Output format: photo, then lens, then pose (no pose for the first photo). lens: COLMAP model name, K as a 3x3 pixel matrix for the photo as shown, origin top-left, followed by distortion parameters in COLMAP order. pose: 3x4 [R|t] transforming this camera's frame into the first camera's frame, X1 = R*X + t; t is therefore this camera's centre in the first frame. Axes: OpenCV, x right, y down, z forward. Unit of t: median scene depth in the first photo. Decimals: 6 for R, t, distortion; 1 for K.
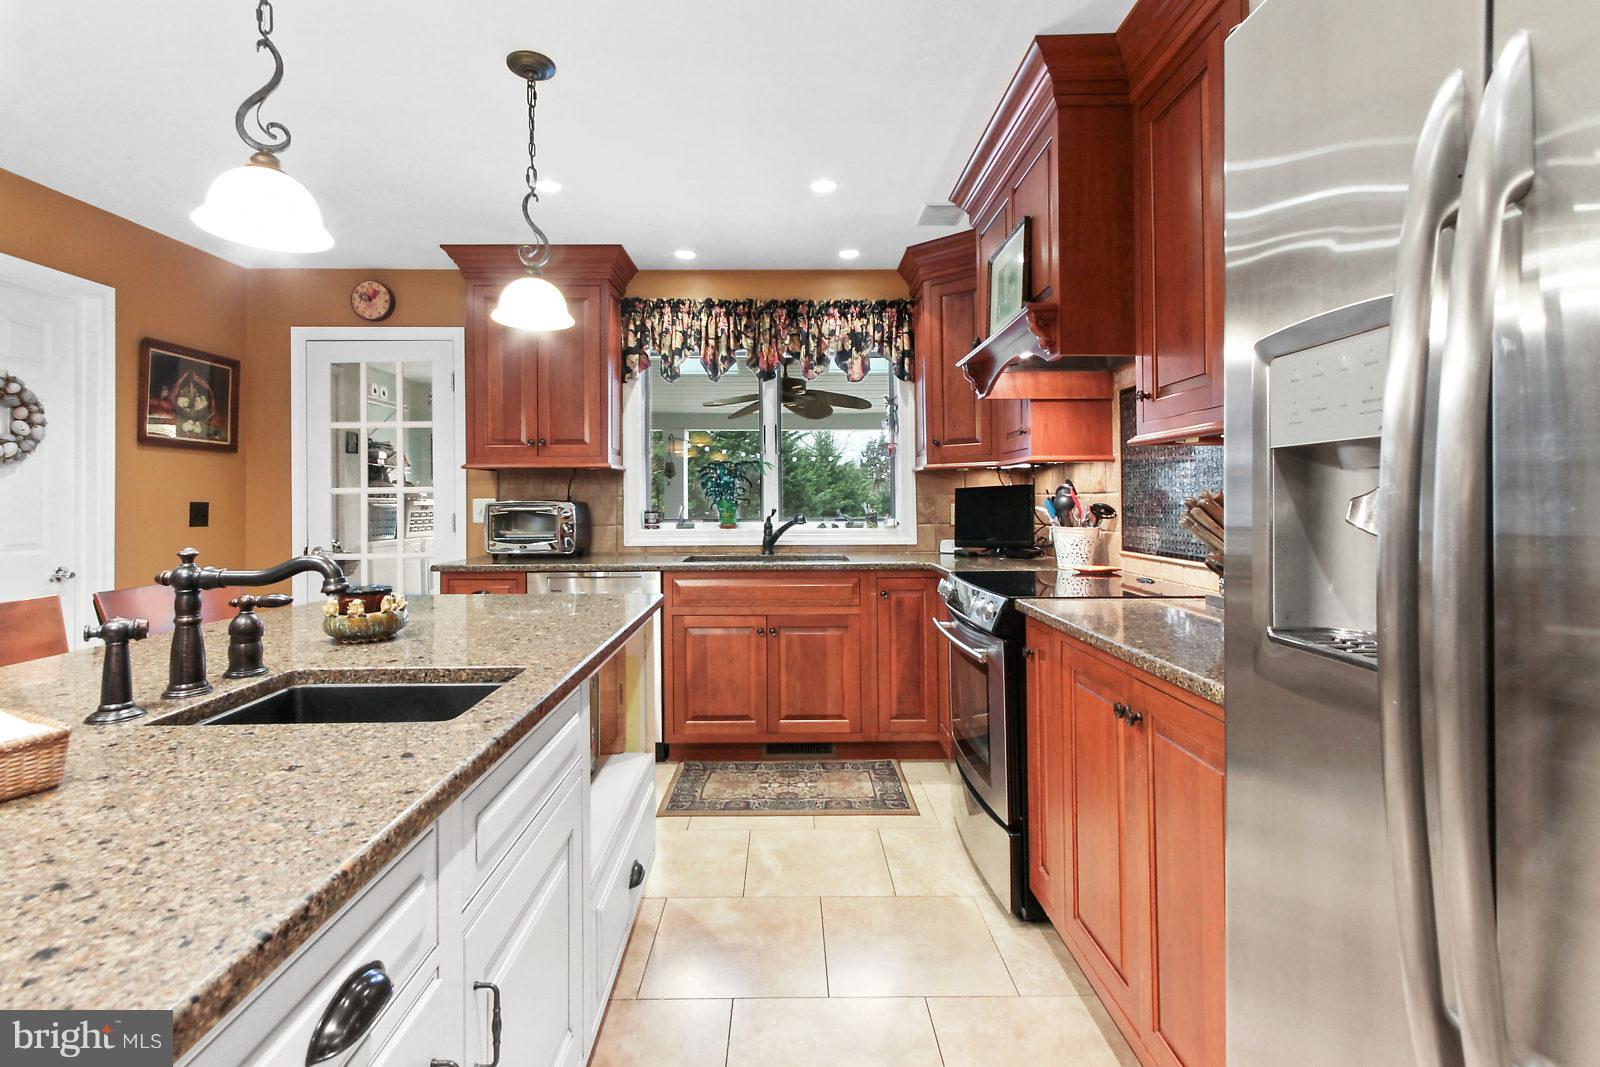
lens RADIAL K [[752.4, 0, 792.9], [0, 752.4, 499.7], [0, 0, 1]] dist [0.005518, 0.001015]
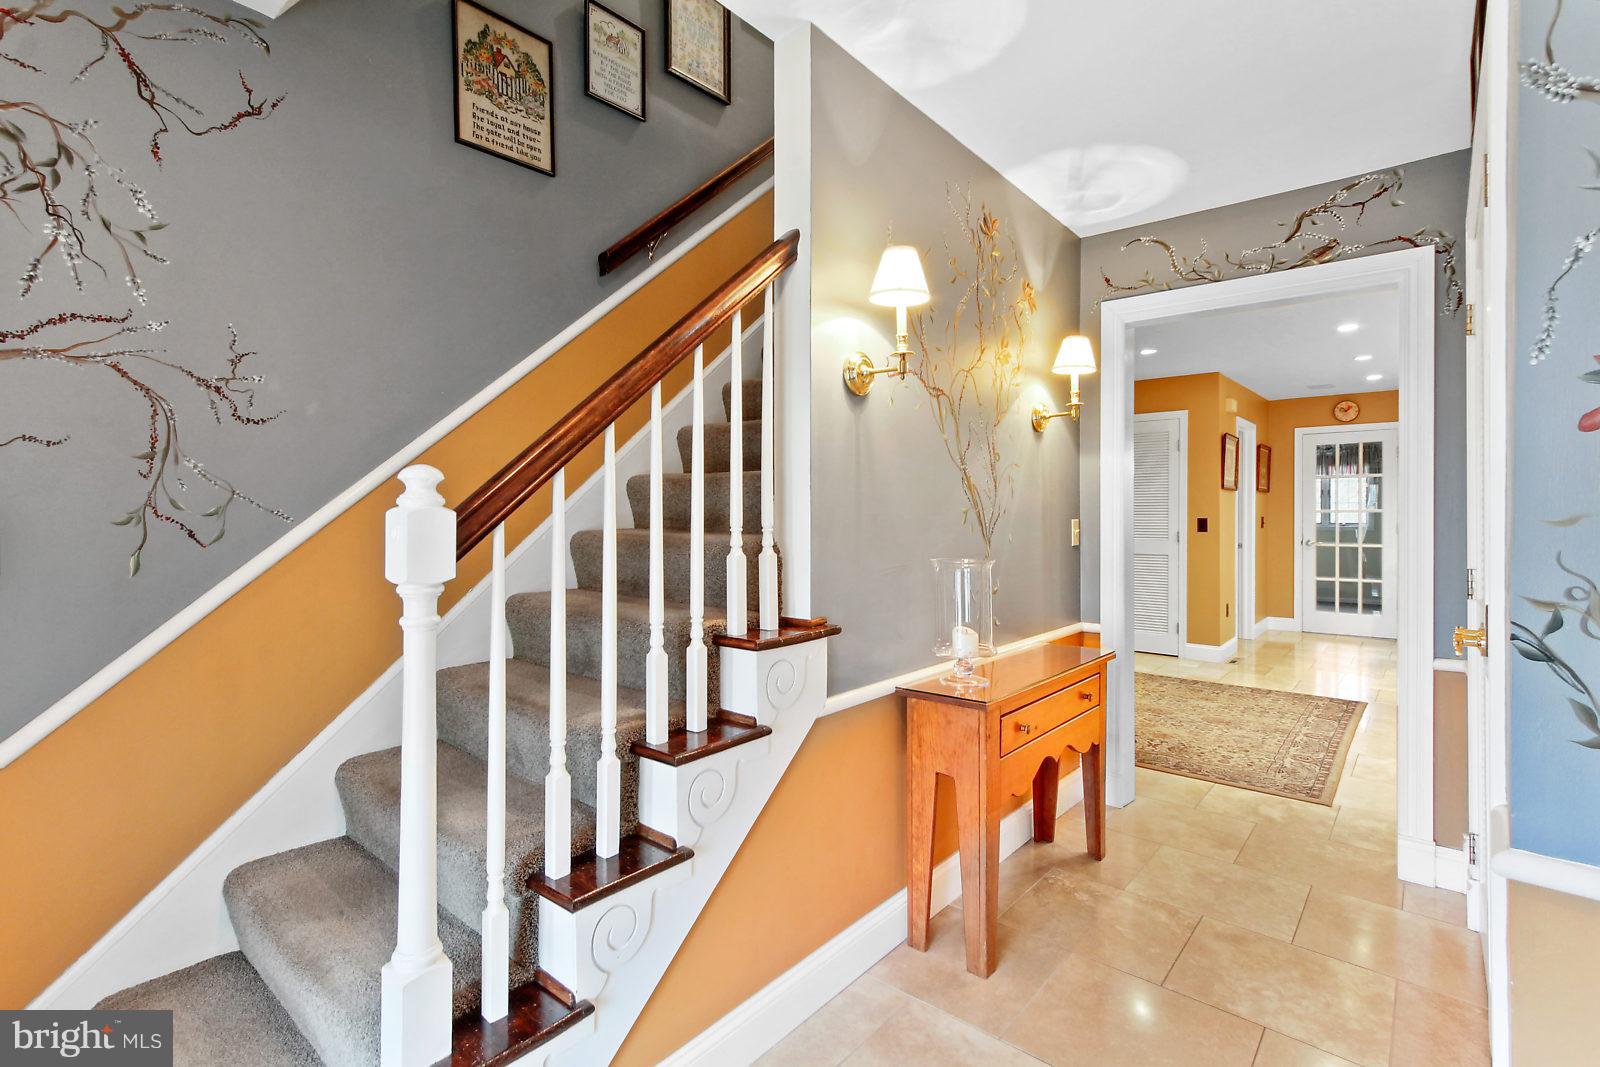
lens RADIAL K [[752.4, 0, 800.9], [0, 752.4, 527.0], [0, 0, 1]] dist [0.005518, 0.001015]
pose [[0.750715, 0.012062, -0.660516, -0.335156], [-0.005218, 0.999910, 0.012330, 0.006016], [0.660606, -0.005809, 0.750711, -1.299963]]
